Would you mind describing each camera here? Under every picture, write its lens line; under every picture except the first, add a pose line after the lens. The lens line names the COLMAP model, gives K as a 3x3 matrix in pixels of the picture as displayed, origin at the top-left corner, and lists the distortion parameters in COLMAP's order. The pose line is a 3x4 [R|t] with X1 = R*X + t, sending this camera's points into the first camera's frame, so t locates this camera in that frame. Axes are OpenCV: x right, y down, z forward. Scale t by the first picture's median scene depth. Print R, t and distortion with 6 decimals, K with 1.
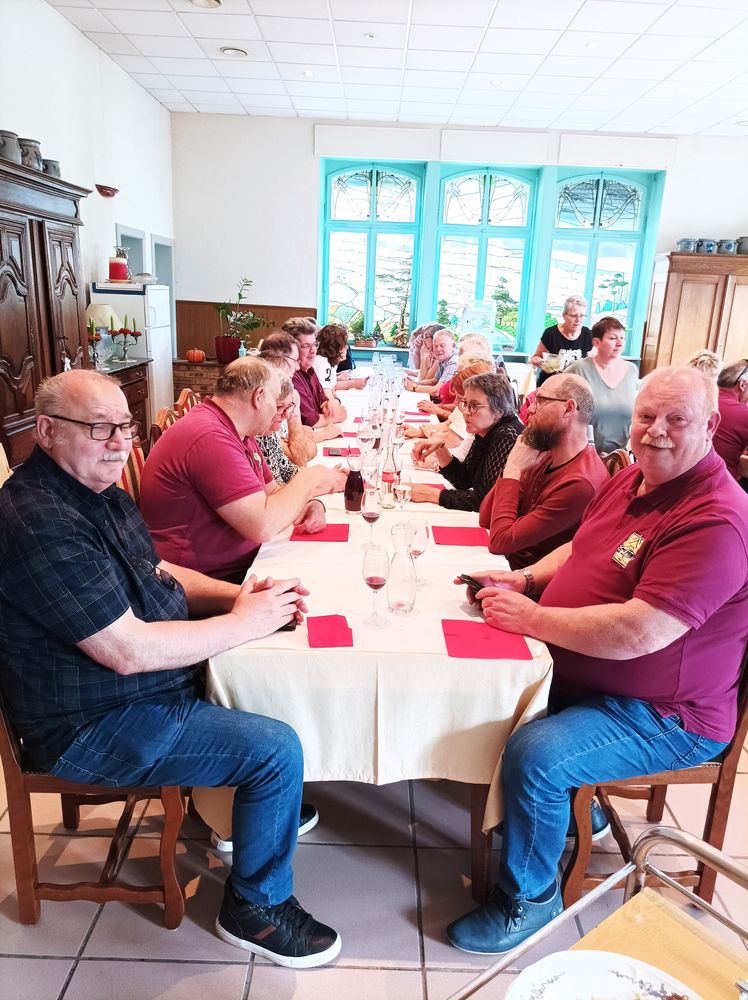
lens RADIAL K [[746.4, 0, 374.0], [0, 746.4, 500.0], [0, 0, 1]] dist [0.022143, -0.011167]
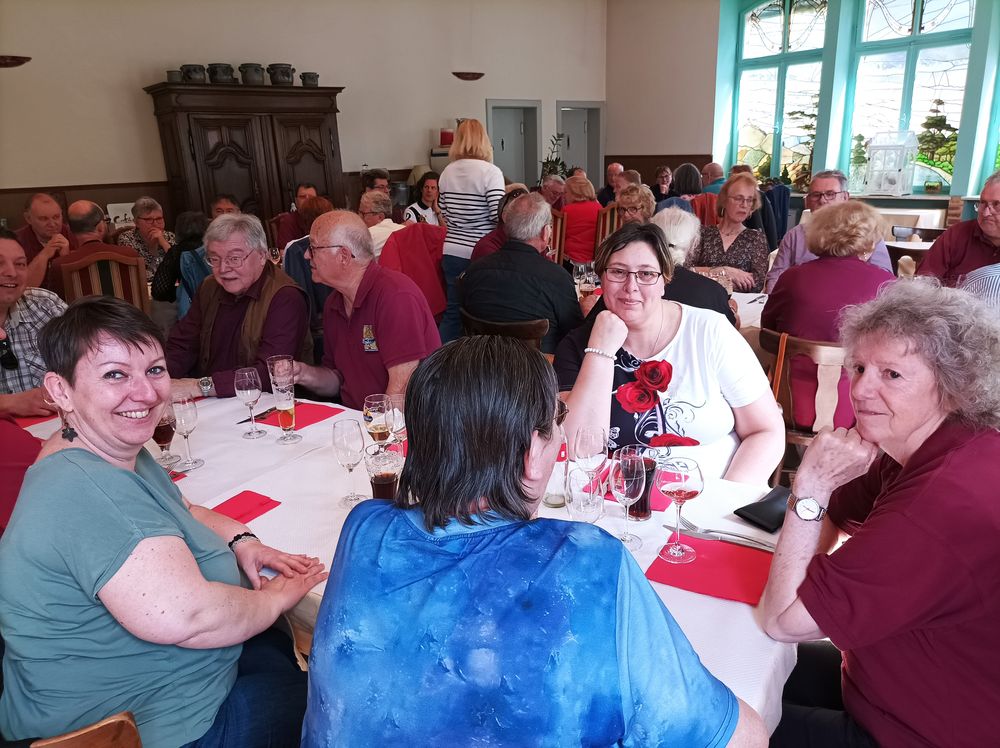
lens RADIAL K [[746.4, 0, 500.0], [0, 746.4, 374.0], [0, 0, 1]] dist [0.022143, -0.011167]
pose [[0.644837, 0.157244, -0.747970, 0.514976], [-0.141507, 0.986252, 0.085342, -0.017285], [0.751106, 0.050811, 0.658223, 0.158508]]
